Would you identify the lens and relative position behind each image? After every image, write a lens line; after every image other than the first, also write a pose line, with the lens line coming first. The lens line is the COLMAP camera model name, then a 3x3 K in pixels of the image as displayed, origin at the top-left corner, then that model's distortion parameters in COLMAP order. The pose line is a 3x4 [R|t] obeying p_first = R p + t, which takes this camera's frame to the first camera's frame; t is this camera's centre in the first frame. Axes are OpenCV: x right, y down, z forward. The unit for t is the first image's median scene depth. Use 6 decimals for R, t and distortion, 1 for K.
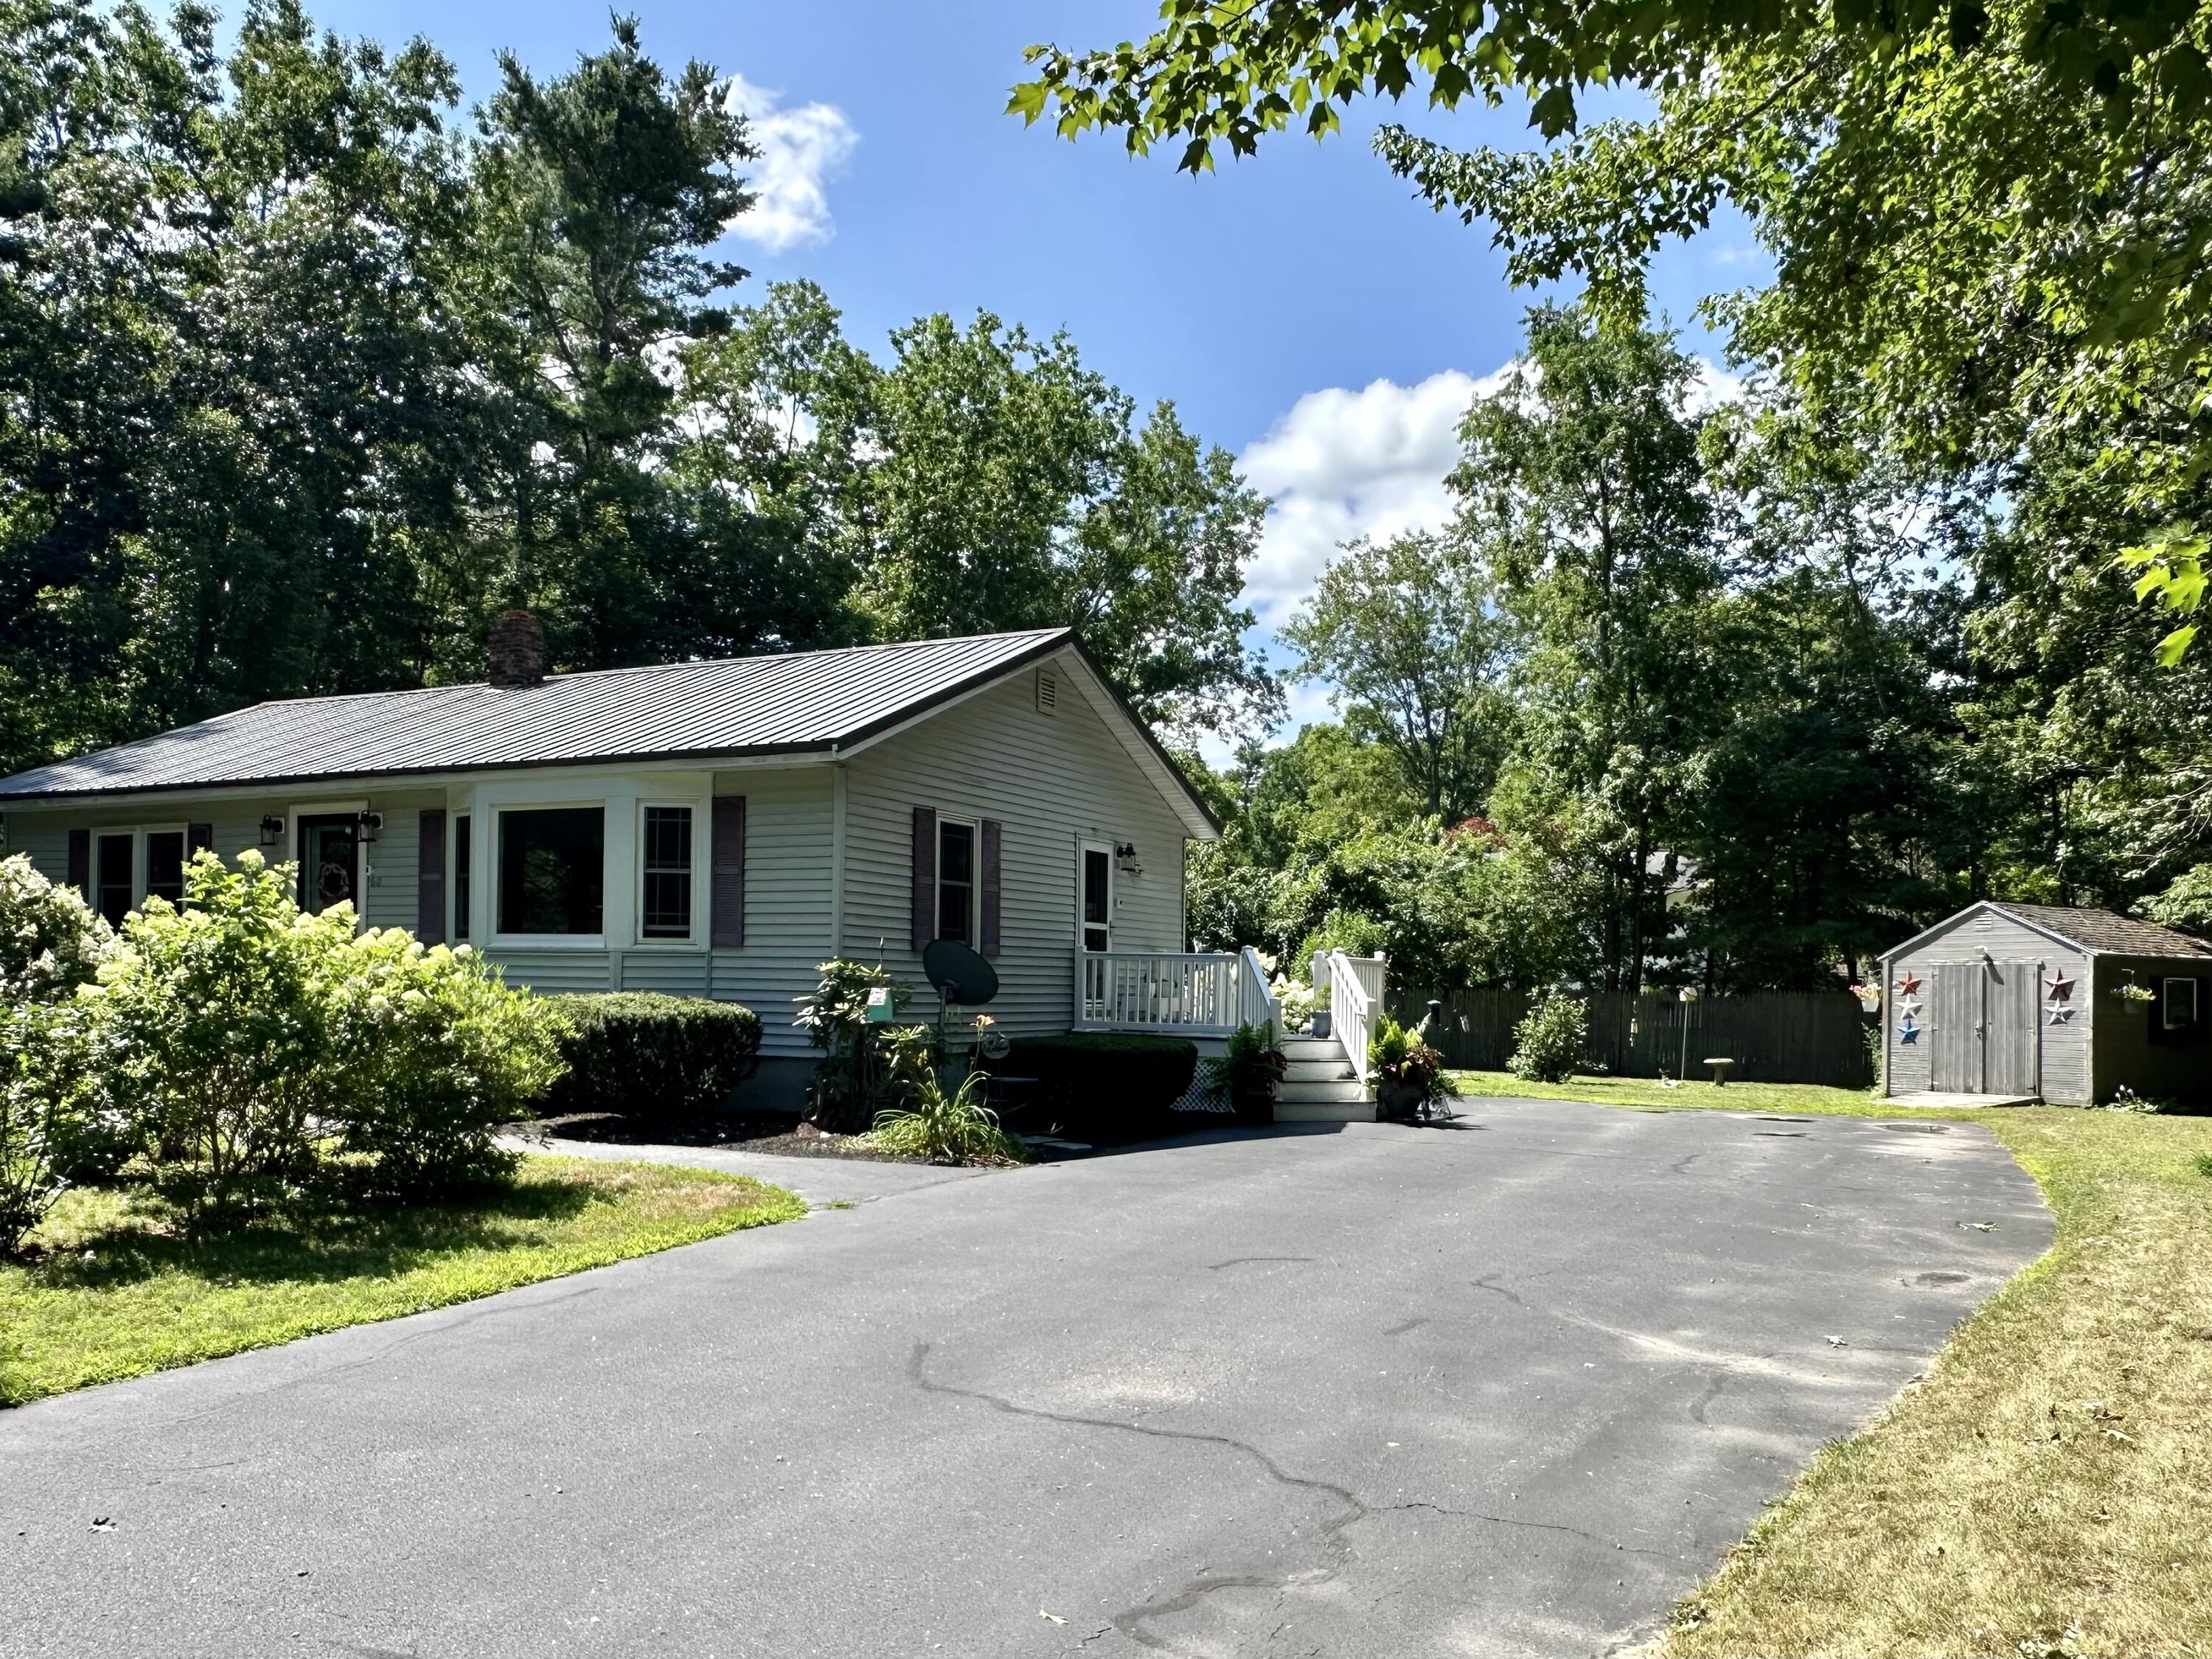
lens RADIAL K [[1743.9, 0, 1106.0], [0, 1743.9, 829.5], [0, 0, 1]] dist [0.002974, 0.001961]
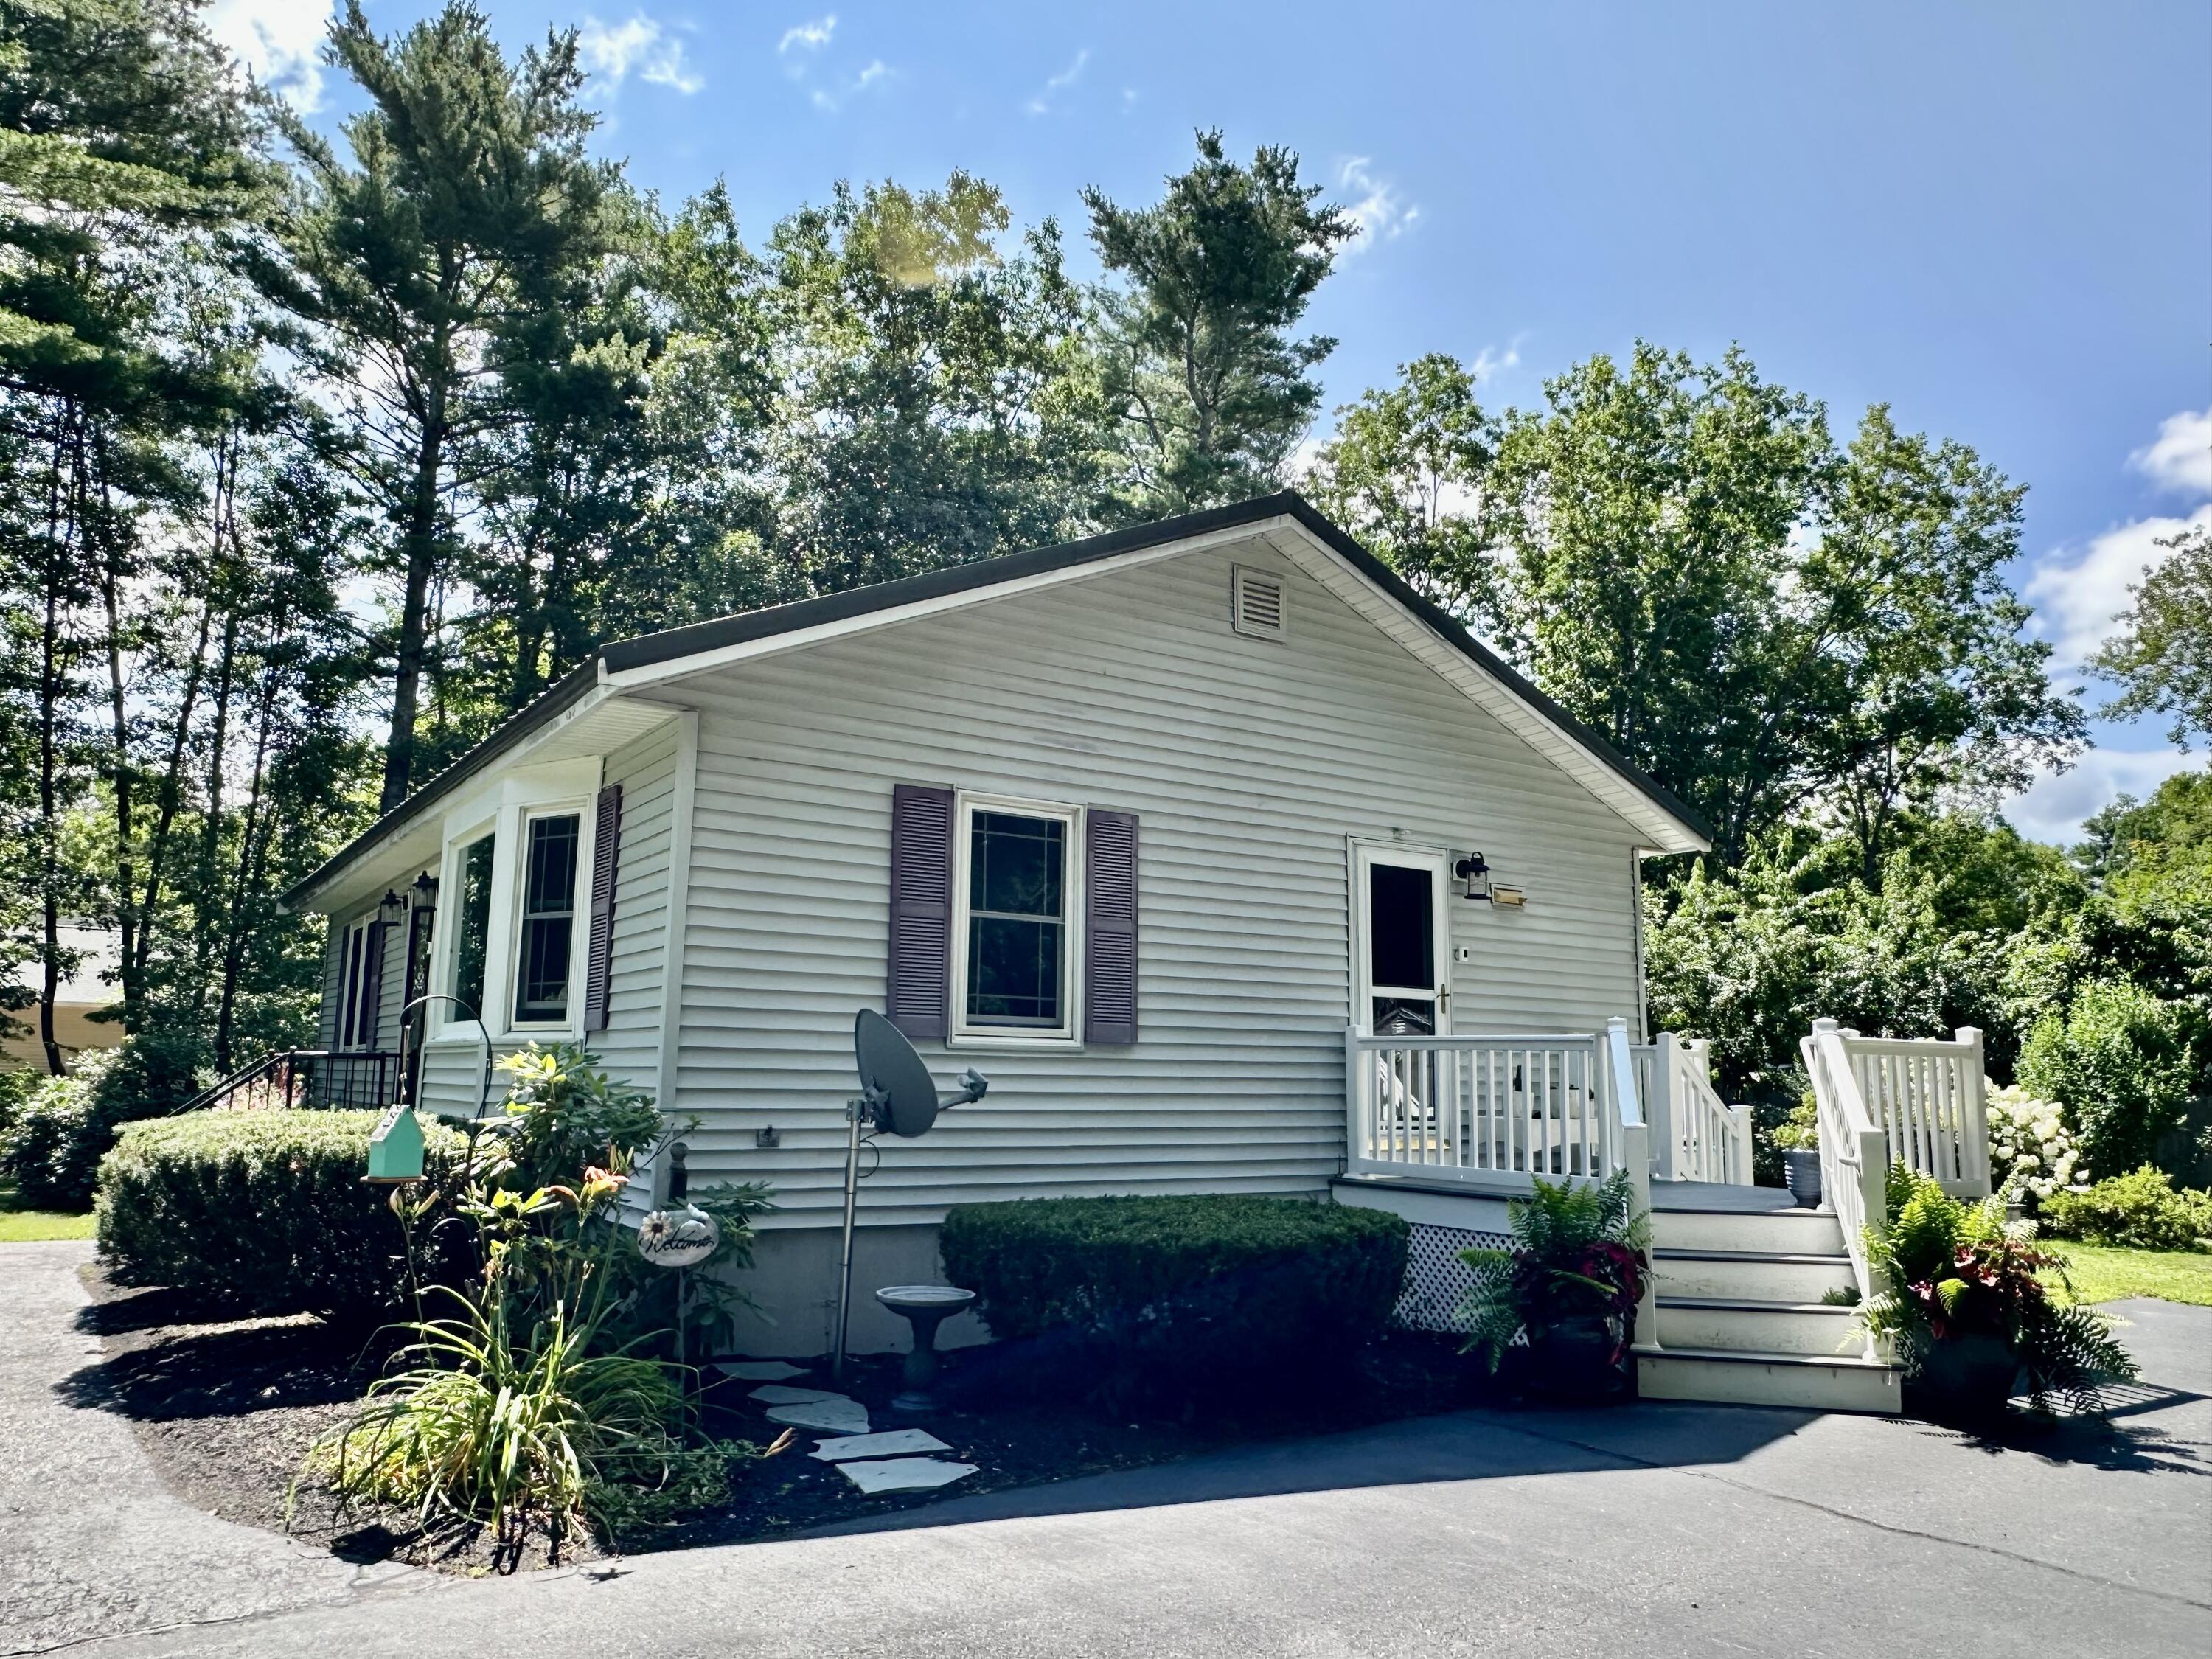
lens RADIAL K [[1533.3, 0, 1096.4], [0, 1533.3, 786.2], [0, 0, 1]] dist [0.005535, -0.025709]
pose [[0.862053, -0.099662, -0.496924, 0.079119], [0.044941, 0.991645, -0.120919, 0.020736], [0.504823, 0.081907, 0.859329, 0.235621]]
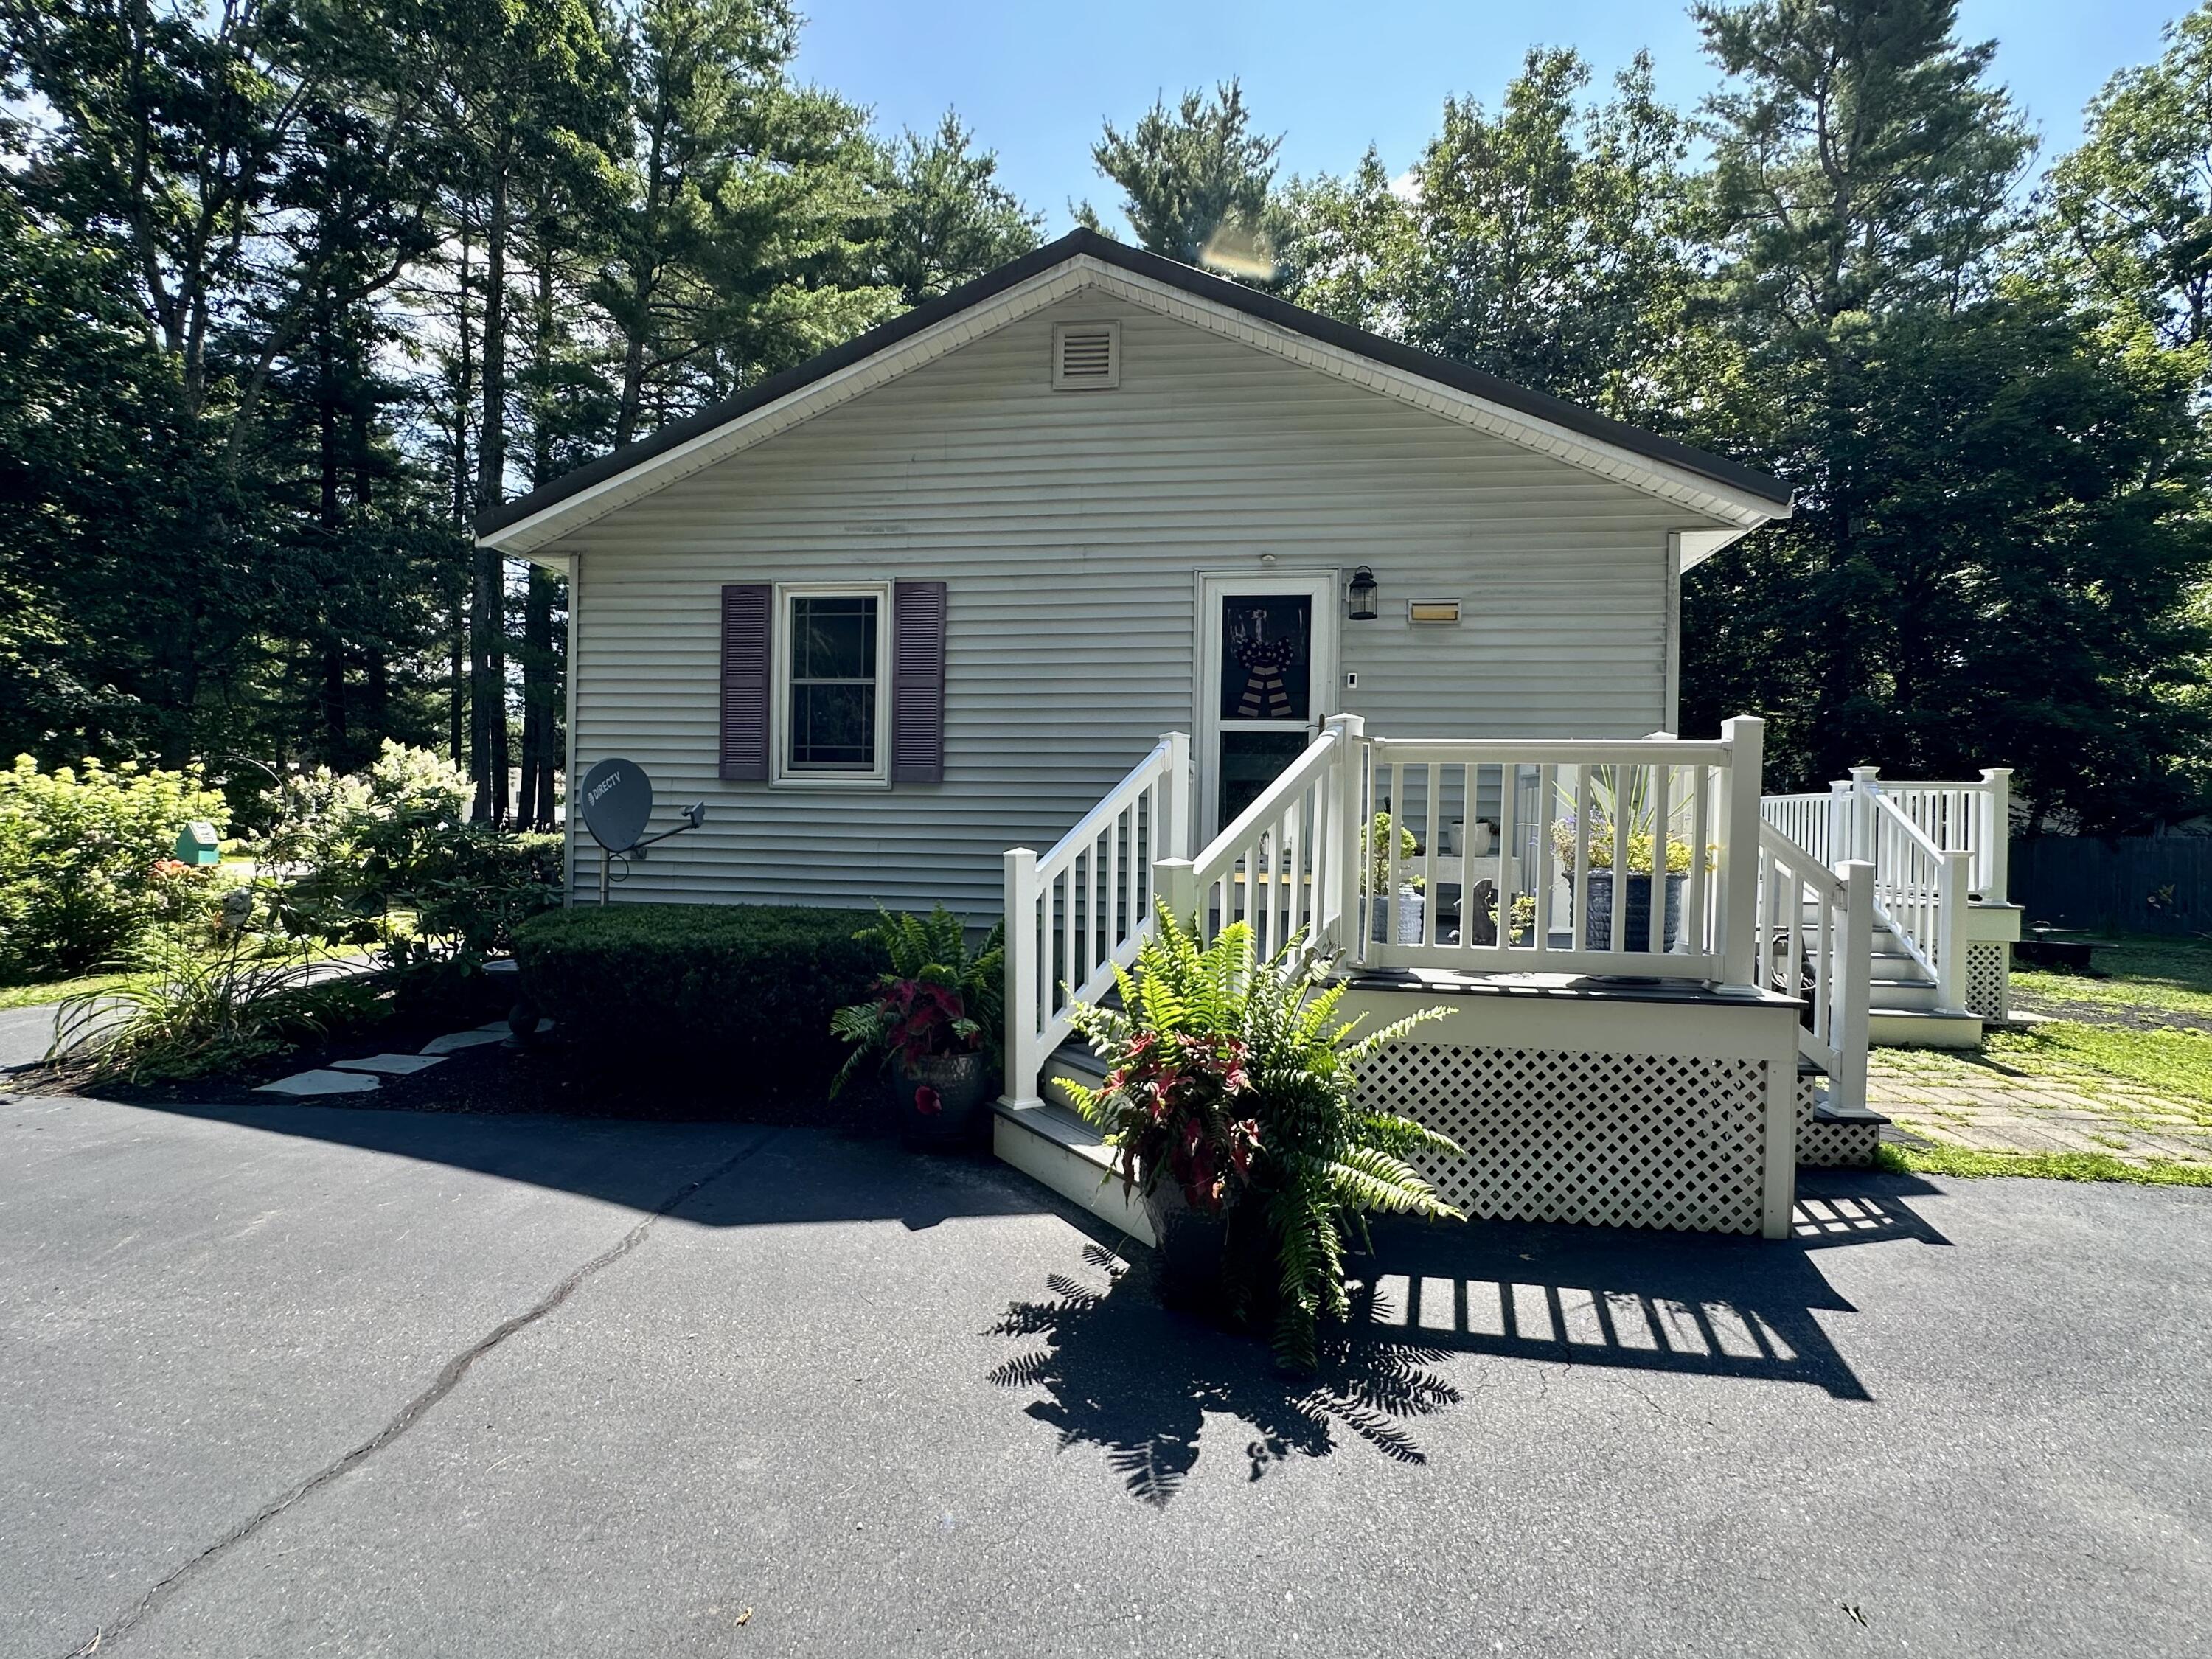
lens RADIAL K [[997.5, 0, 1106.0], [0, 997.5, 829.5], [0, 0, 1]] dist [-0.002892, -0.000756]
pose [[0.311244, -0.001611, -0.950329, 0.135647], [0.072559, 0.997120, 0.022074, 0.036762], [0.947556, -0.075825, 0.310464, 0.399773]]
